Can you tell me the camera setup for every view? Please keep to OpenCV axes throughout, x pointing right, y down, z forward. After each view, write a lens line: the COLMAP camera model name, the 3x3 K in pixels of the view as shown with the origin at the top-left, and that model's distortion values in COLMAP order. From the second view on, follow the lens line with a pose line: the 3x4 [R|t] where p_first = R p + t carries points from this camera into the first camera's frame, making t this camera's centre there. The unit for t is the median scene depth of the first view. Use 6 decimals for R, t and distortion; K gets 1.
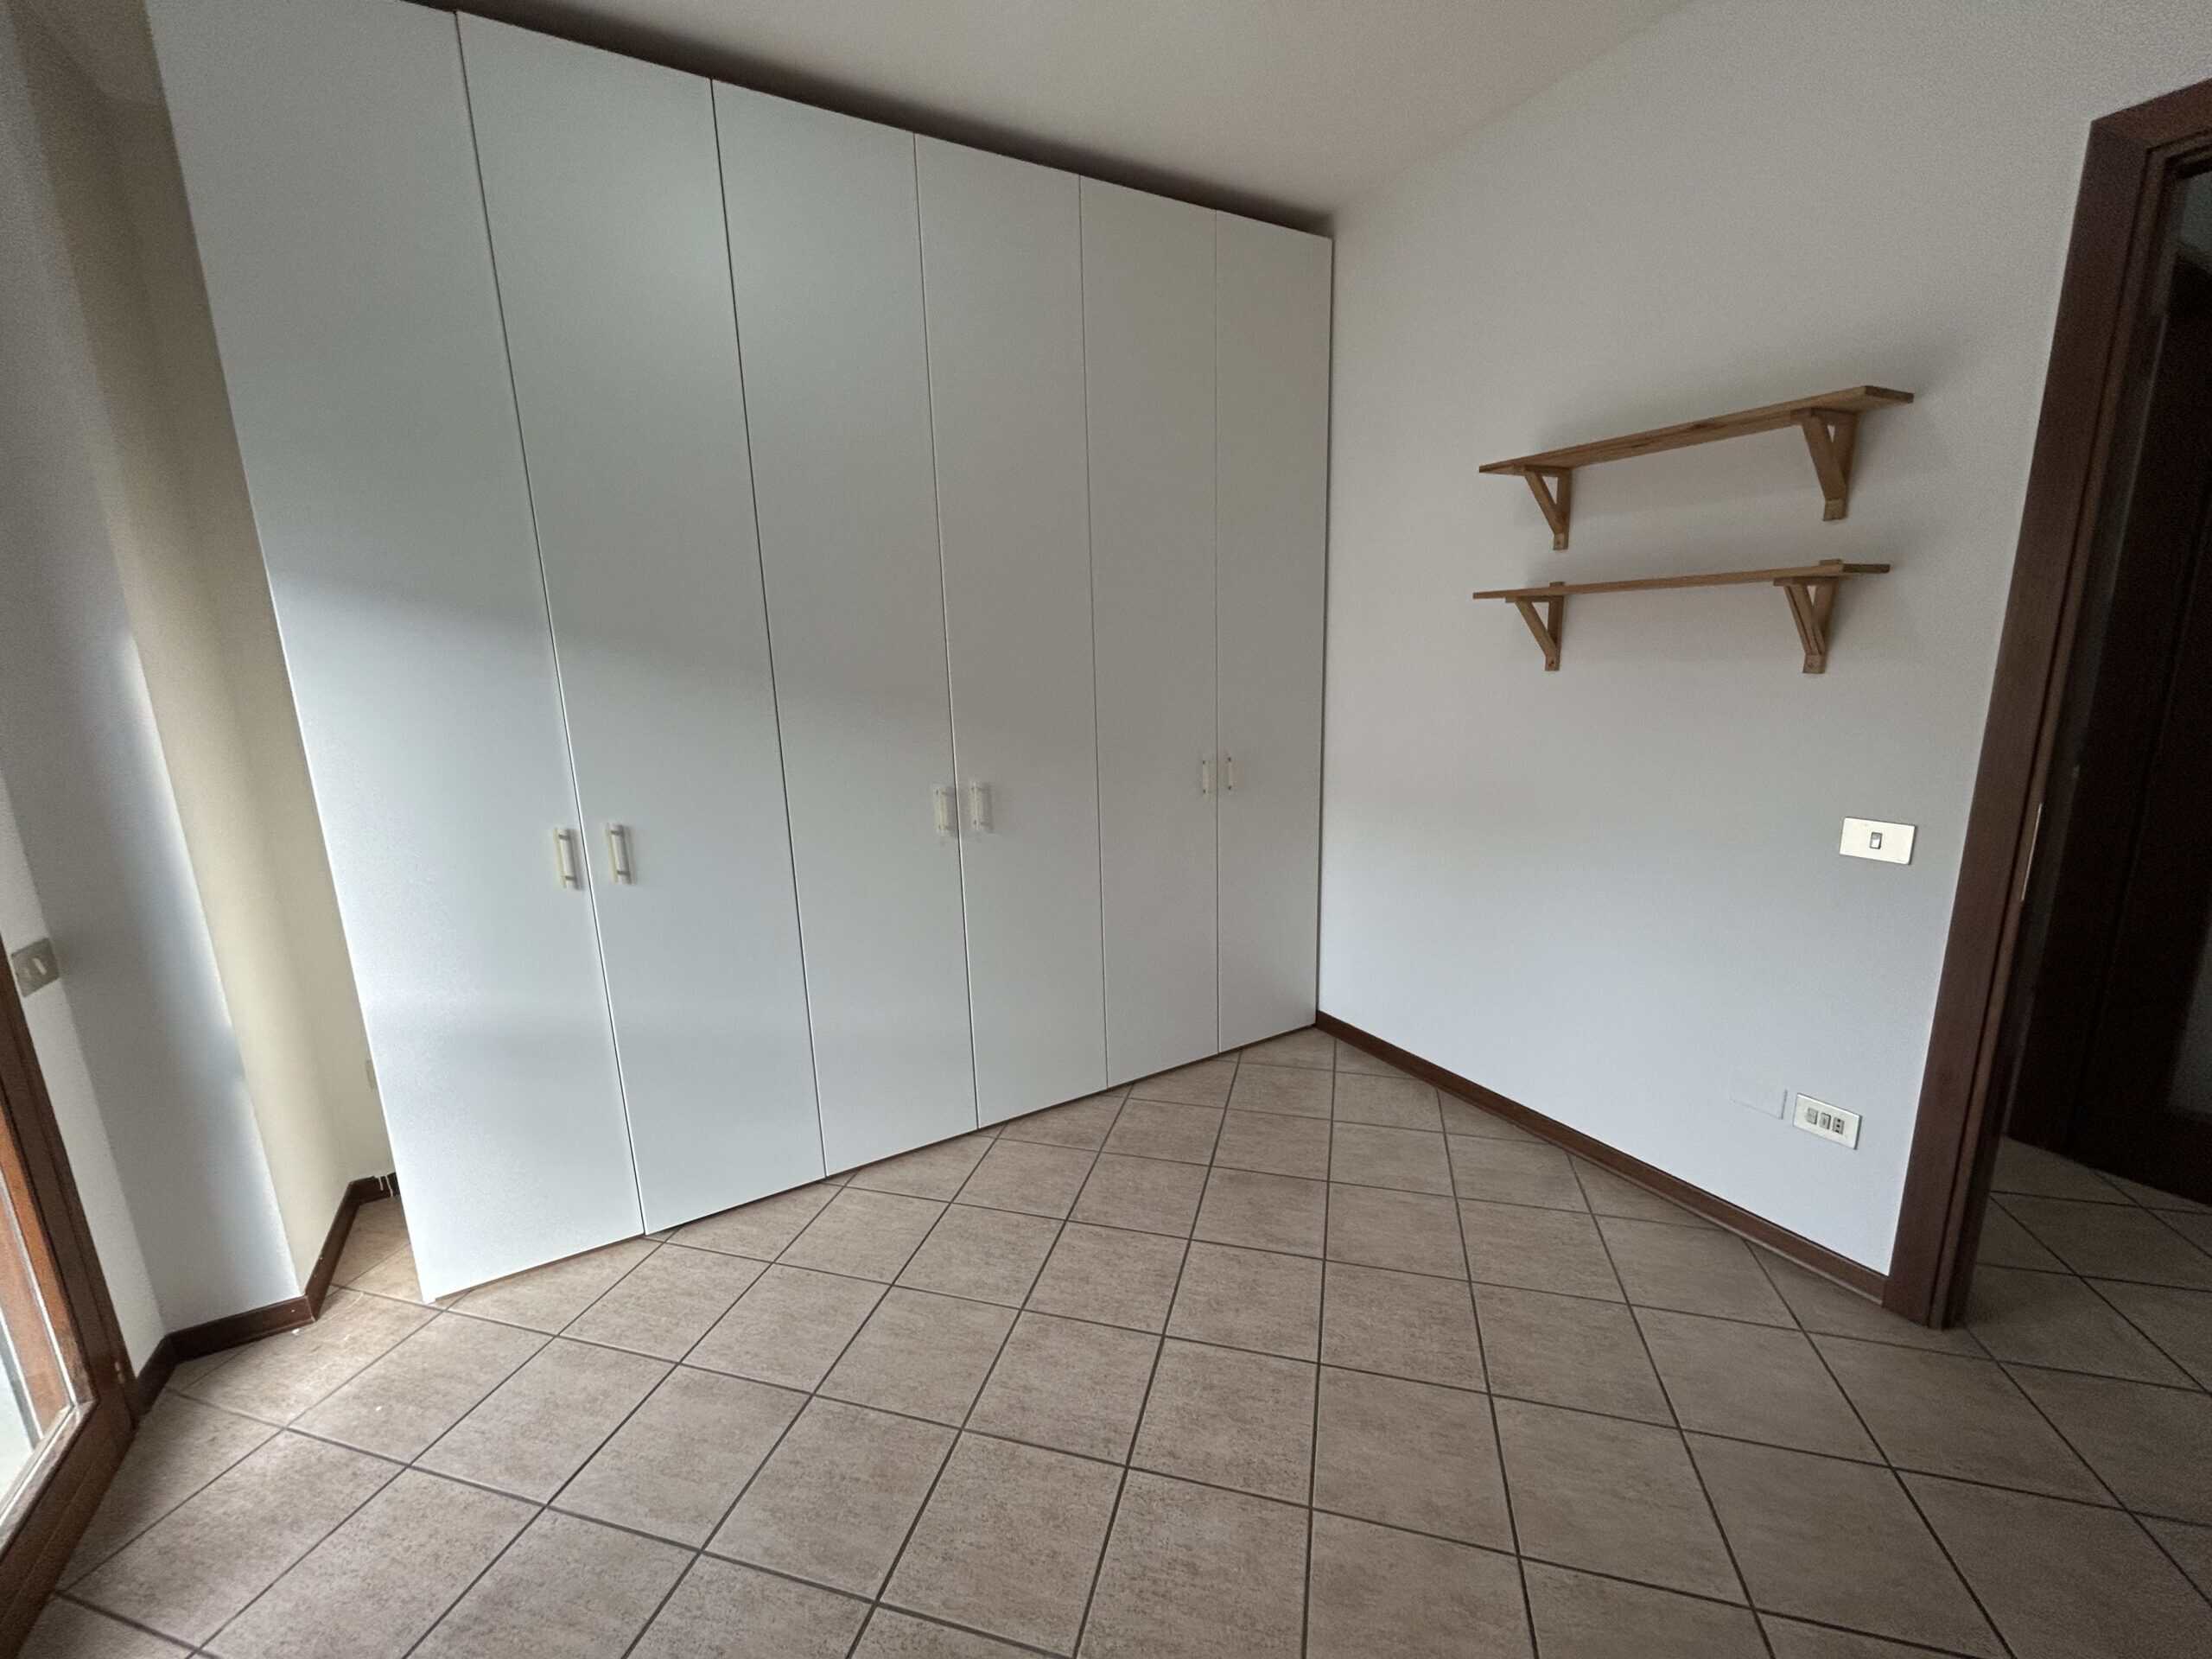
lens RADIAL K [[892.9, 0, 1095.0], [0, 892.9, 833.4], [0, 0, 1]] dist [0.000377, 0.000188]
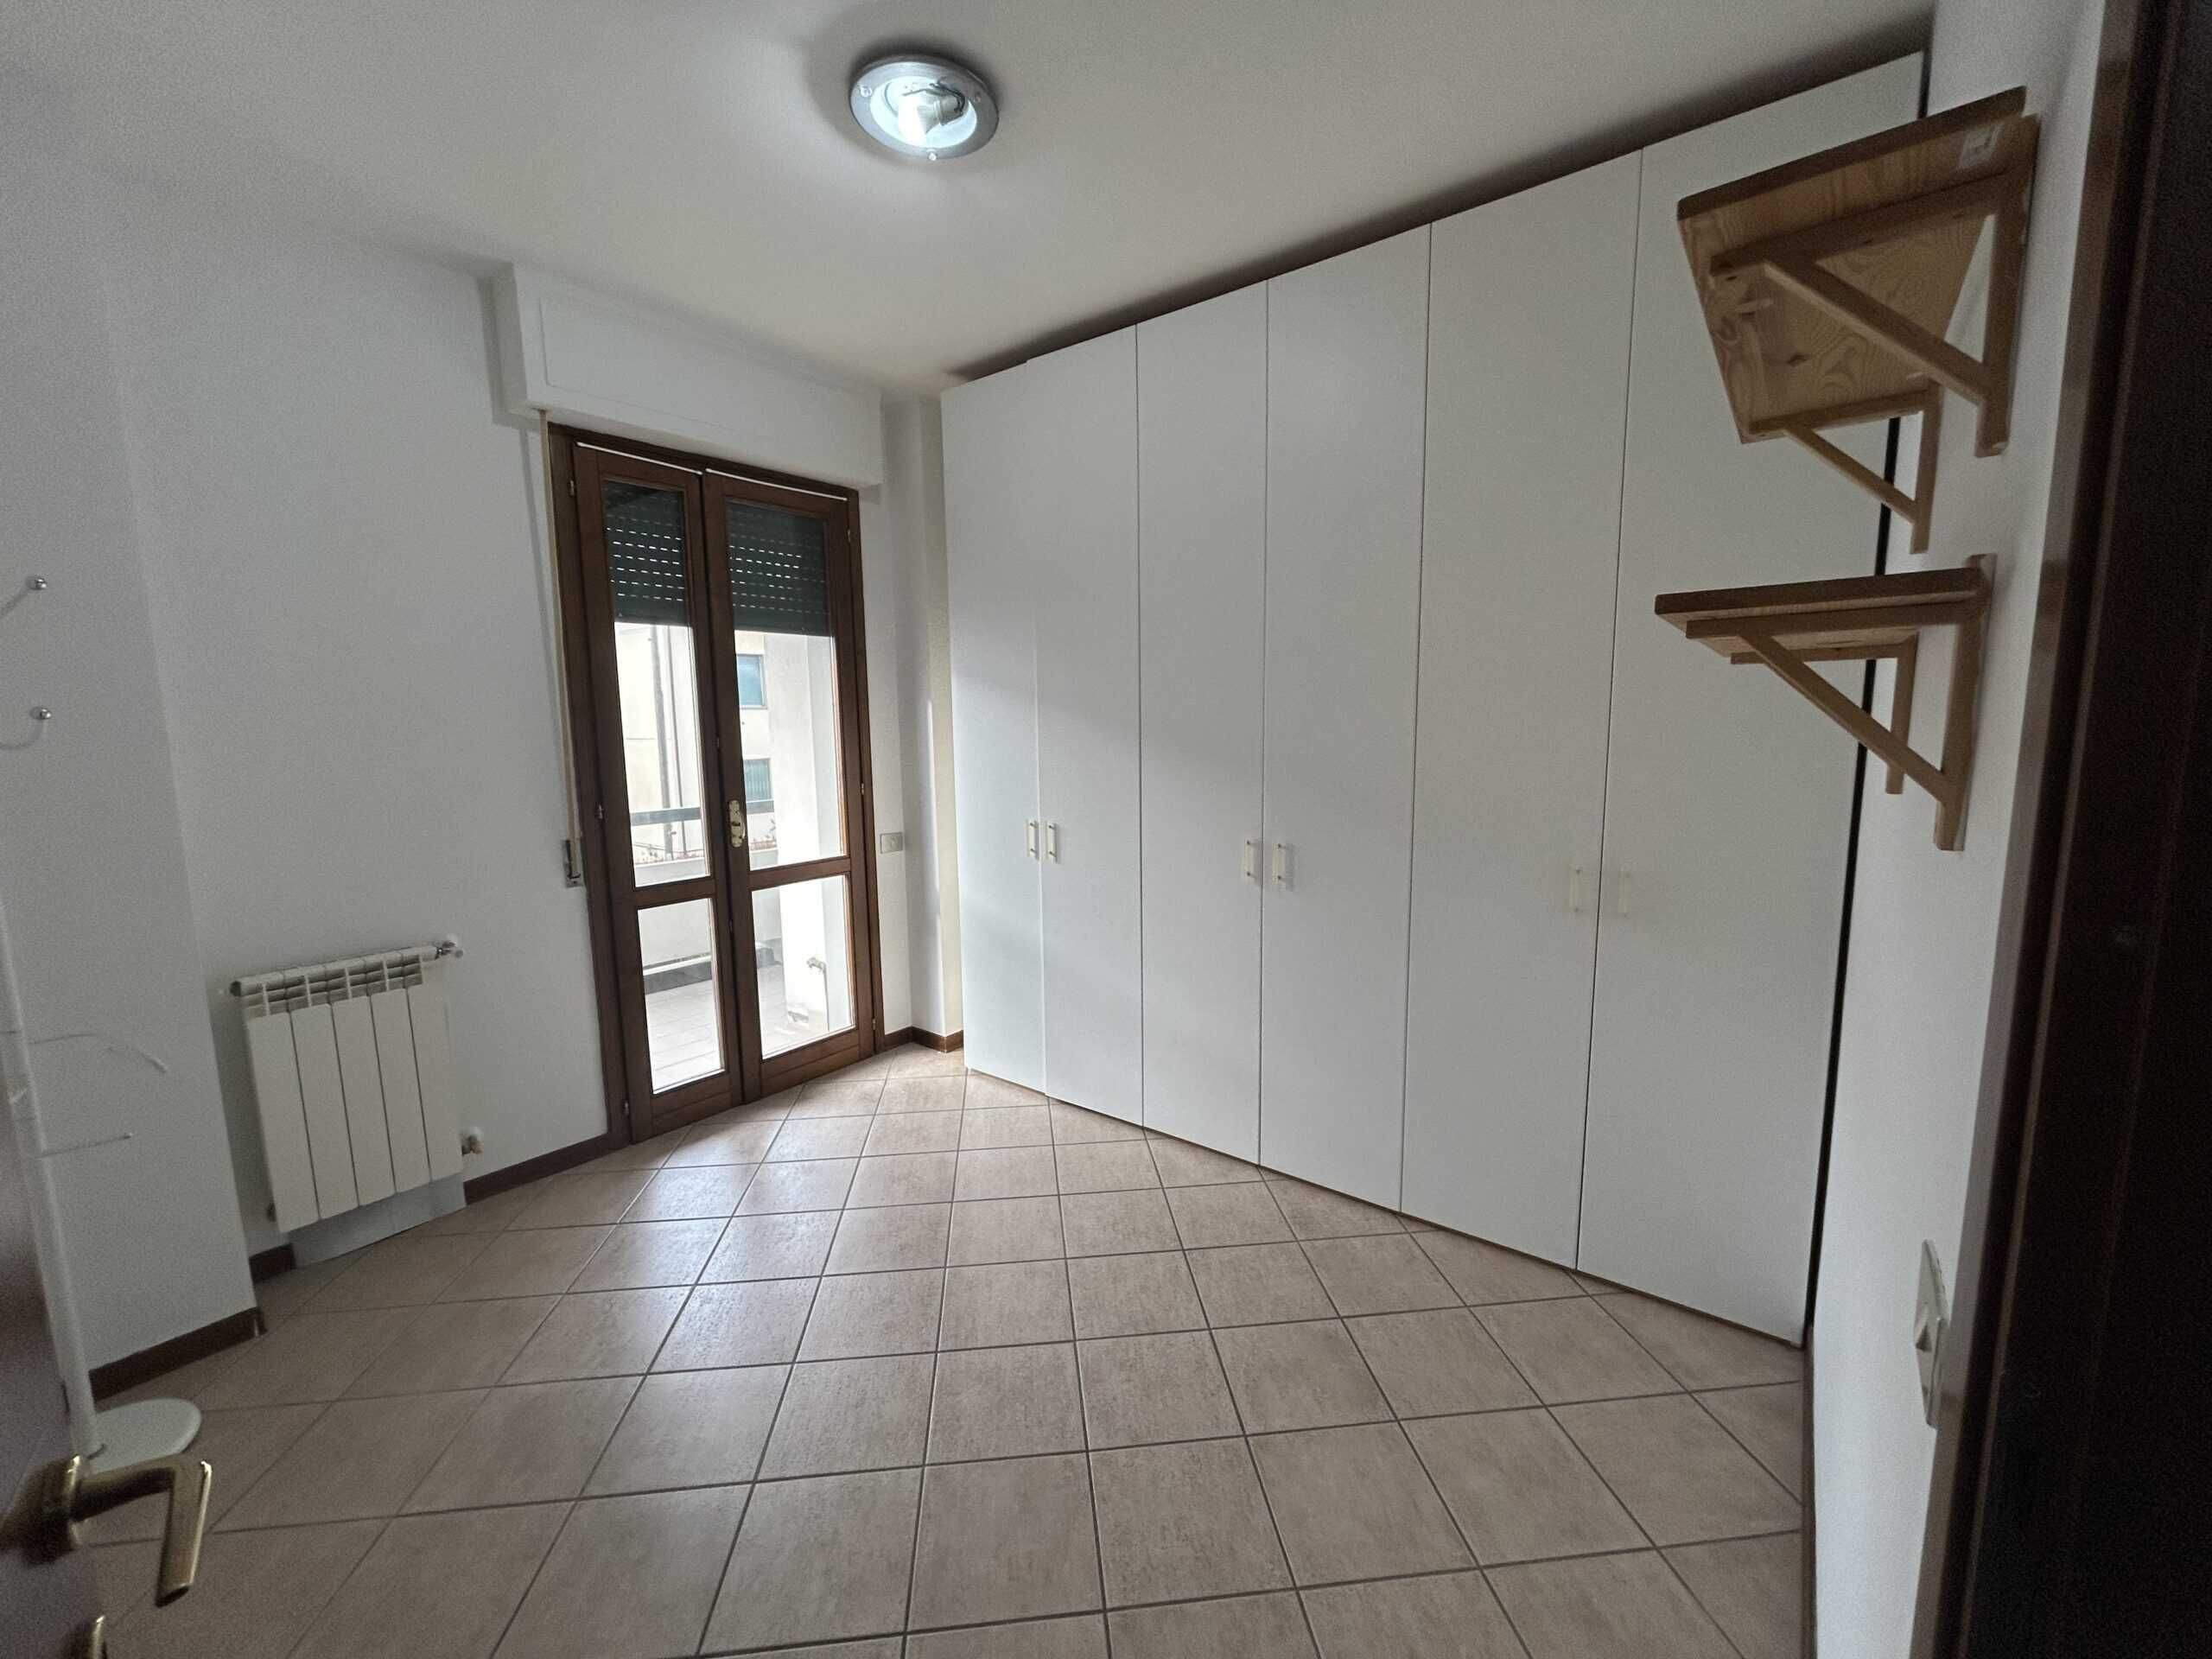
lens RADIAL K [[892.9, 0, 1095.0], [0, 892.9, 833.4], [0, 0, 1]] dist [0.000377, 0.000188]
pose [[0.369162, 0.149338, -0.917288, 0.819610], [-0.189139, 0.978422, 0.083172, -0.119925], [0.909916, 0.142791, 0.389441, 0.411537]]
